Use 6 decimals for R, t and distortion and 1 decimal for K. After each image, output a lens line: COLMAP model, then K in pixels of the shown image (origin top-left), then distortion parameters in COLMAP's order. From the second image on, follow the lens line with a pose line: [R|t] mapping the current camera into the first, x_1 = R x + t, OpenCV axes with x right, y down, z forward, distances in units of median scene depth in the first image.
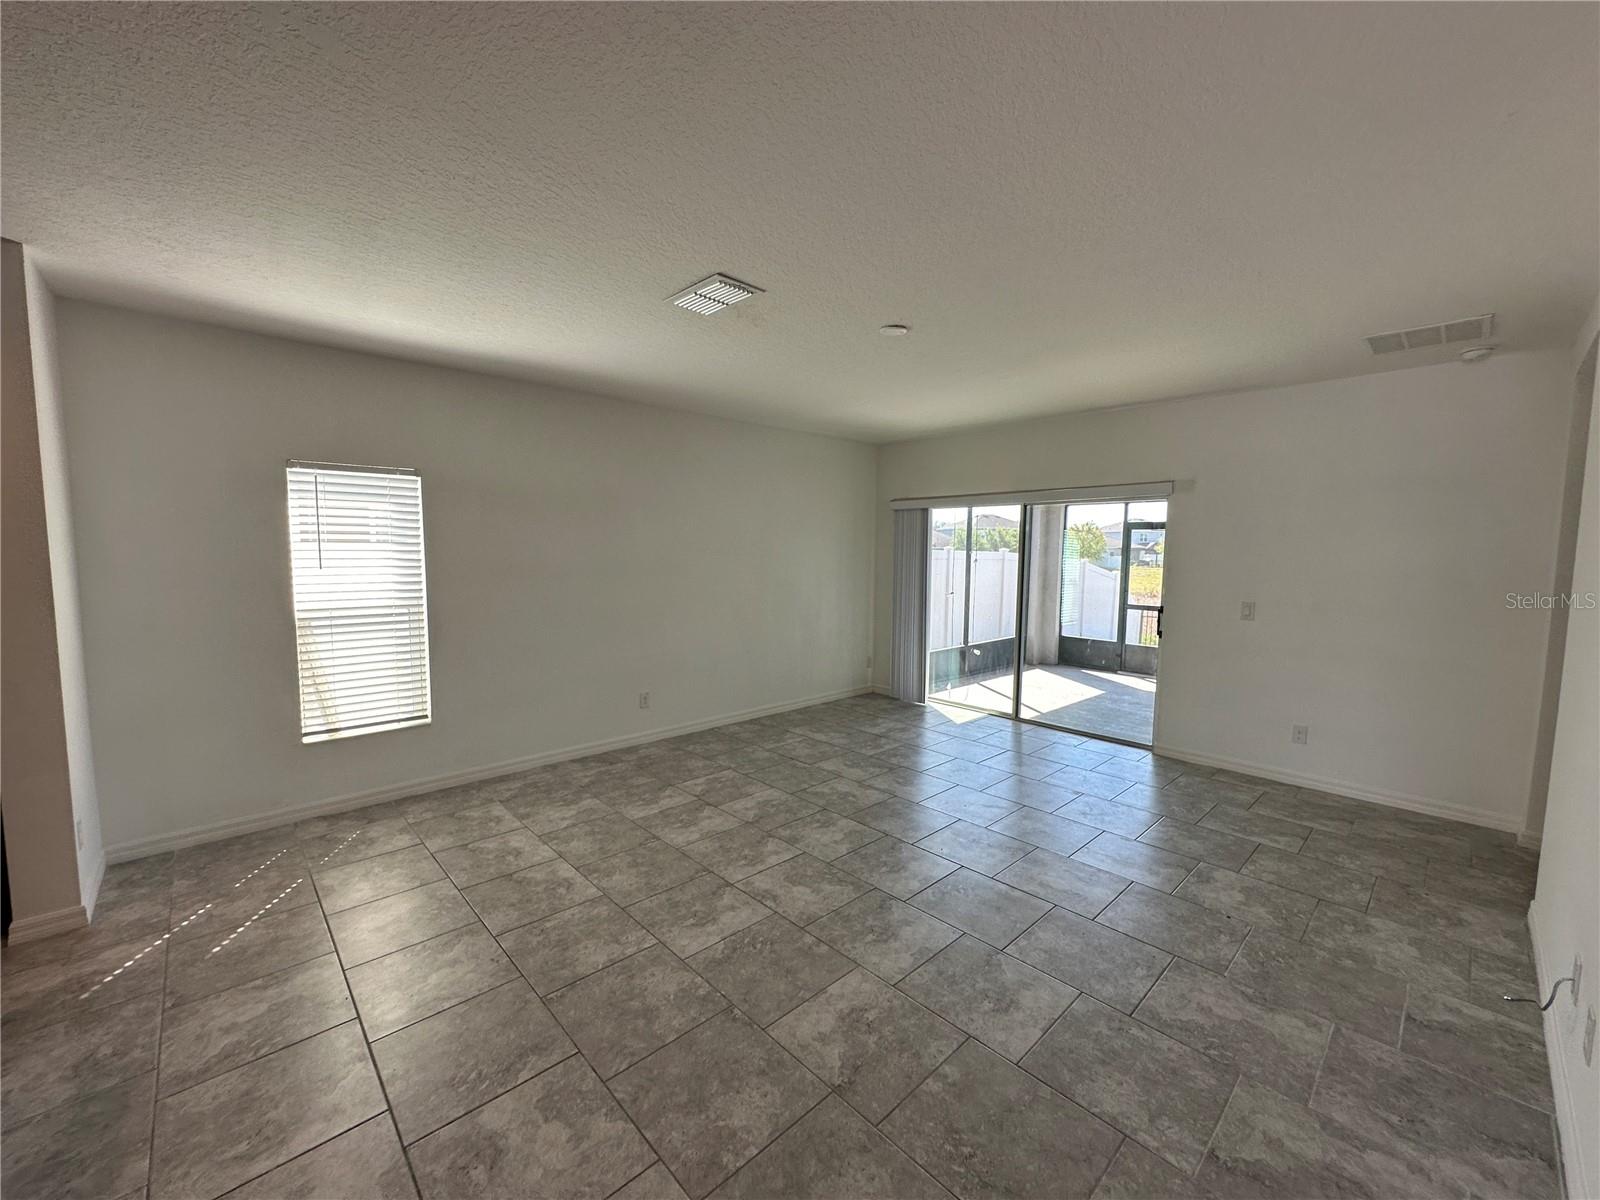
lens RADIAL K [[635.8, 0, 795.6], [0, 635.8, 599.1], [0, 0, 1]] dist [-0.002144, 0.000651]
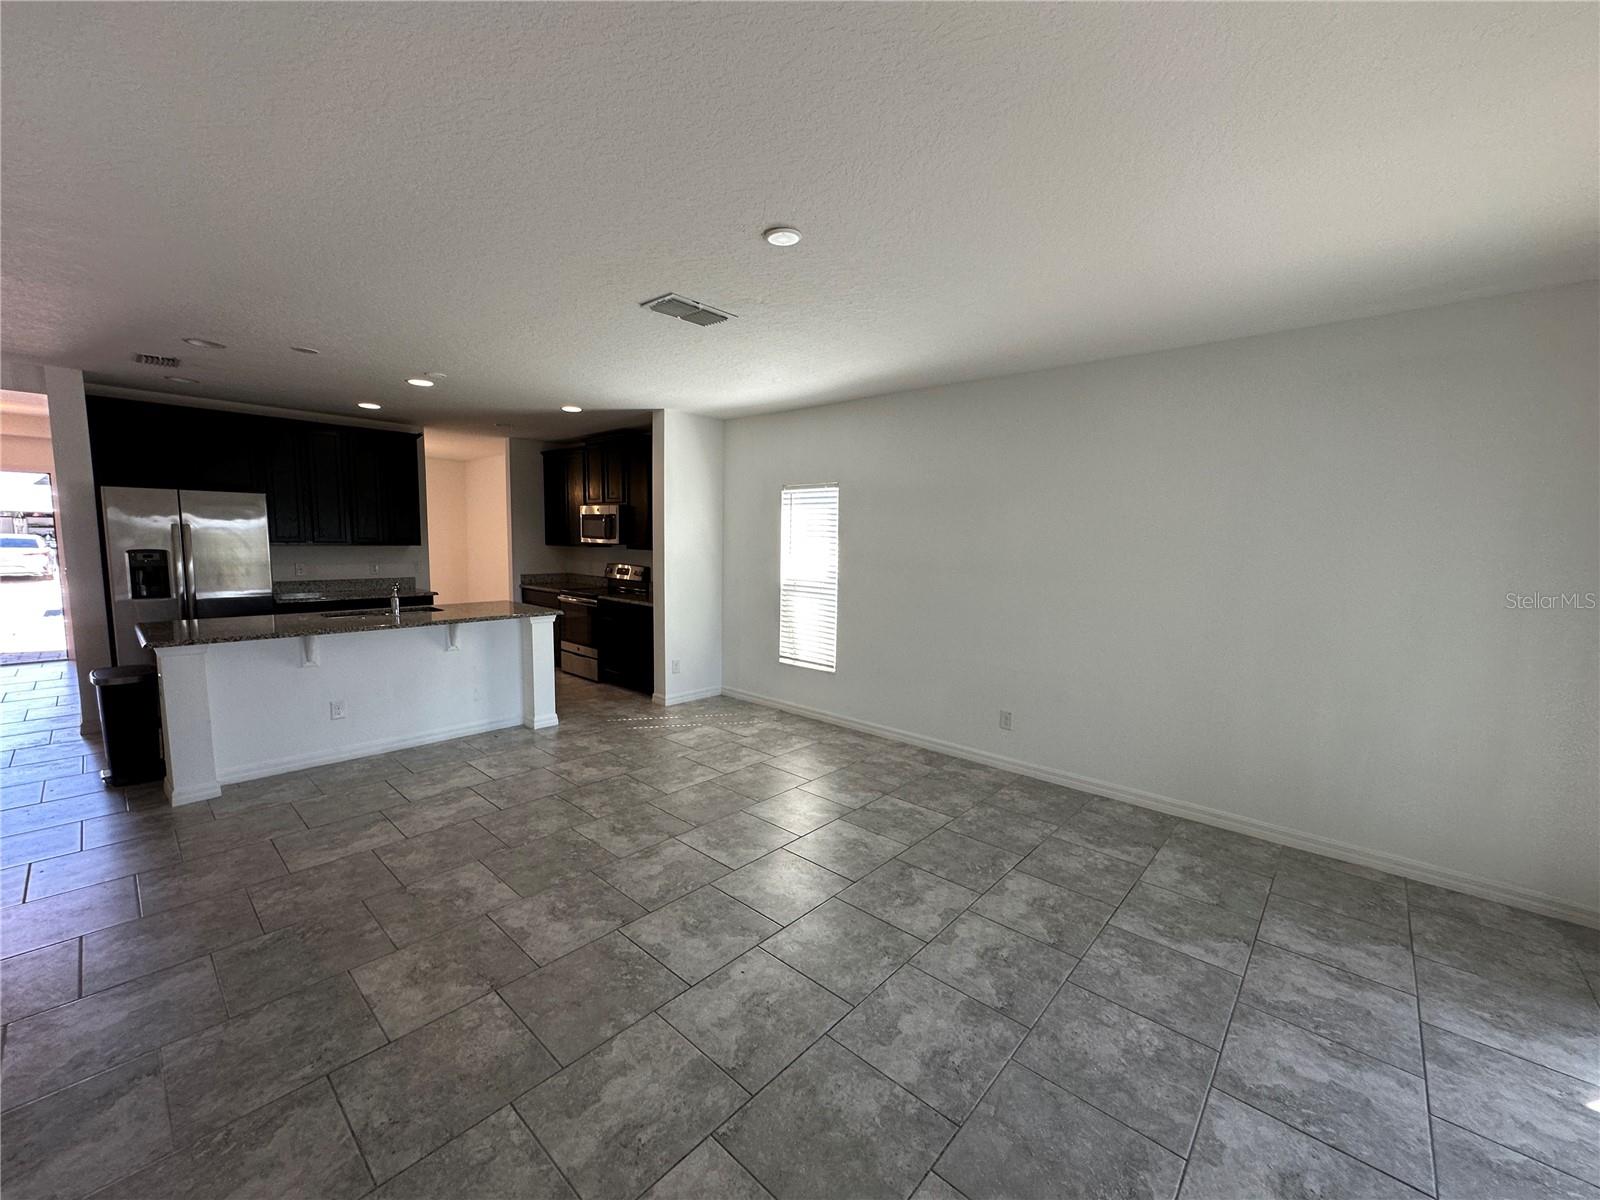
lens RADIAL K [[635.8, 0, 803.2], [0, 635.8, 602.3], [0, 0, 1]] dist [-0.002144, 0.000651]
pose [[0.093222, 0.094736, -0.991128, 0.753235], [-0.098947, 0.991416, 0.085457, -0.060725], [0.990716, 0.090103, 0.101795, 0.817772]]
